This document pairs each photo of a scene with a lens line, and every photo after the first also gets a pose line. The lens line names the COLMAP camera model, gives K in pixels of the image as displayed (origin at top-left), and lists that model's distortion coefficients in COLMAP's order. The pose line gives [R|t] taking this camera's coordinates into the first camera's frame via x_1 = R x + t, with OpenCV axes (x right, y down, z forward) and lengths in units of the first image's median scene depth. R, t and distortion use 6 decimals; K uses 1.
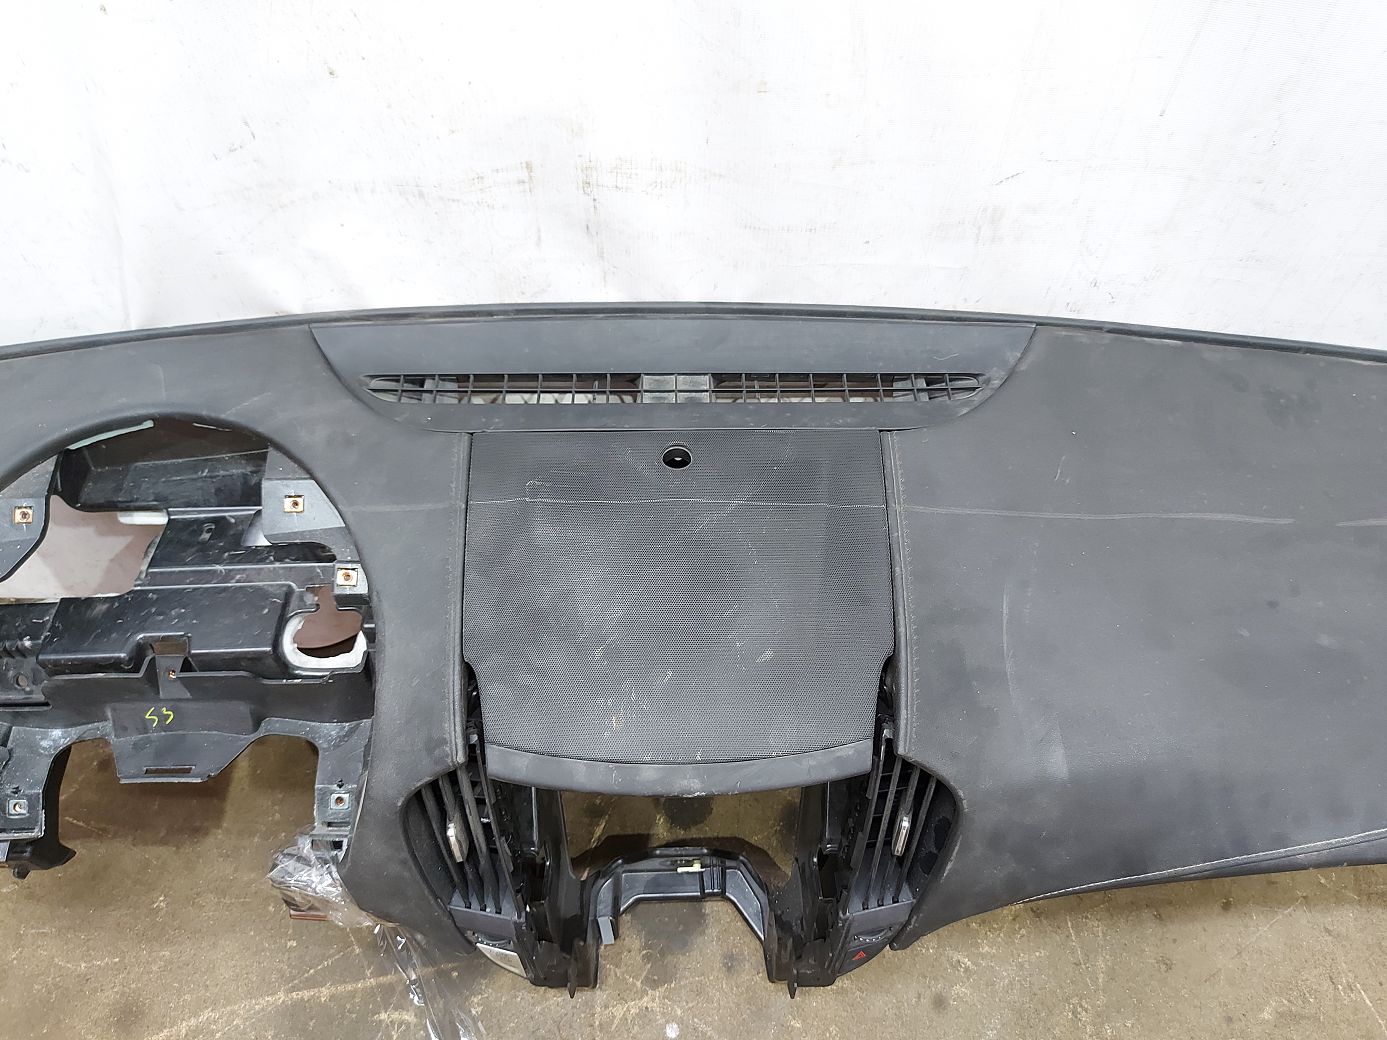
lens RADIAL K [[1013.1, 0, 688.3], [0, 1013.1, 513.8], [0, 0, 1]] dist [0.019215, -0.049709]
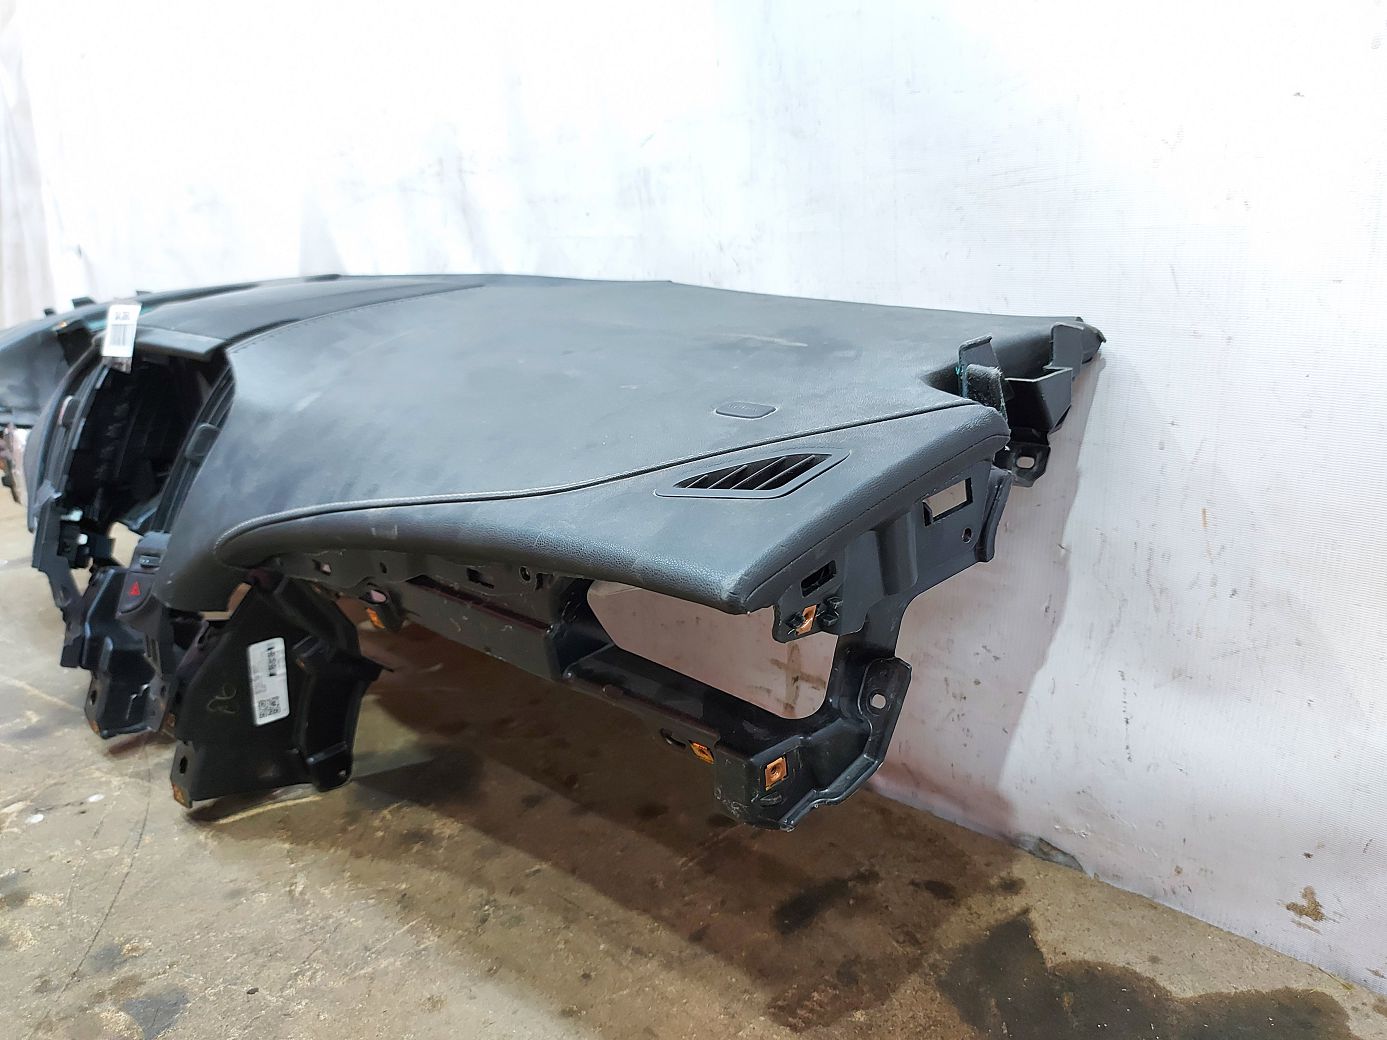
lens RADIAL K [[1013.1, 0, 701.1], [0, 1013.1, 520.2], [0, 0, 1]] dist [0.019215, -0.049709]
pose [[0.731996, 0.161994, -0.661771, 1.205595], [-0.548649, 0.716039, -0.431592, 0.492755], [0.403938, 0.679004, 0.613015, 0.531530]]
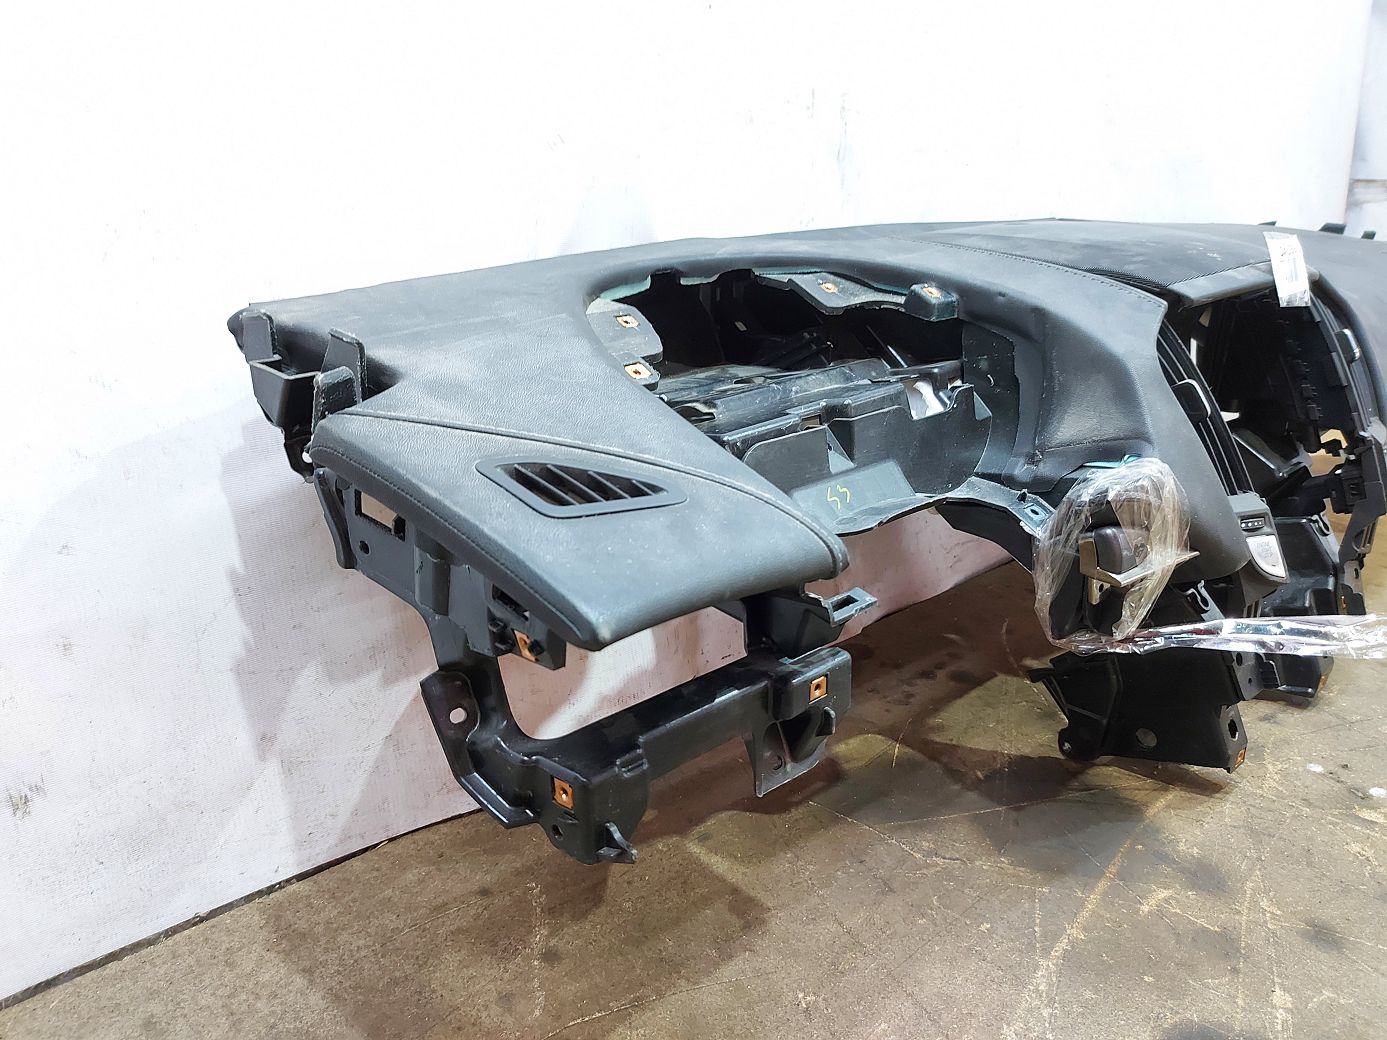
lens RADIAL K [[1013.1, 0, 665.3], [0, 1013.1, 528.5], [0, 0, 1]] dist [0.019215, -0.049709]
pose [[0.773762, -0.227084, 0.591376, -1.146213], [0.542767, 0.719023, -0.434062, 0.507366], [-0.326644, 0.656840, 0.679606, 0.496699]]
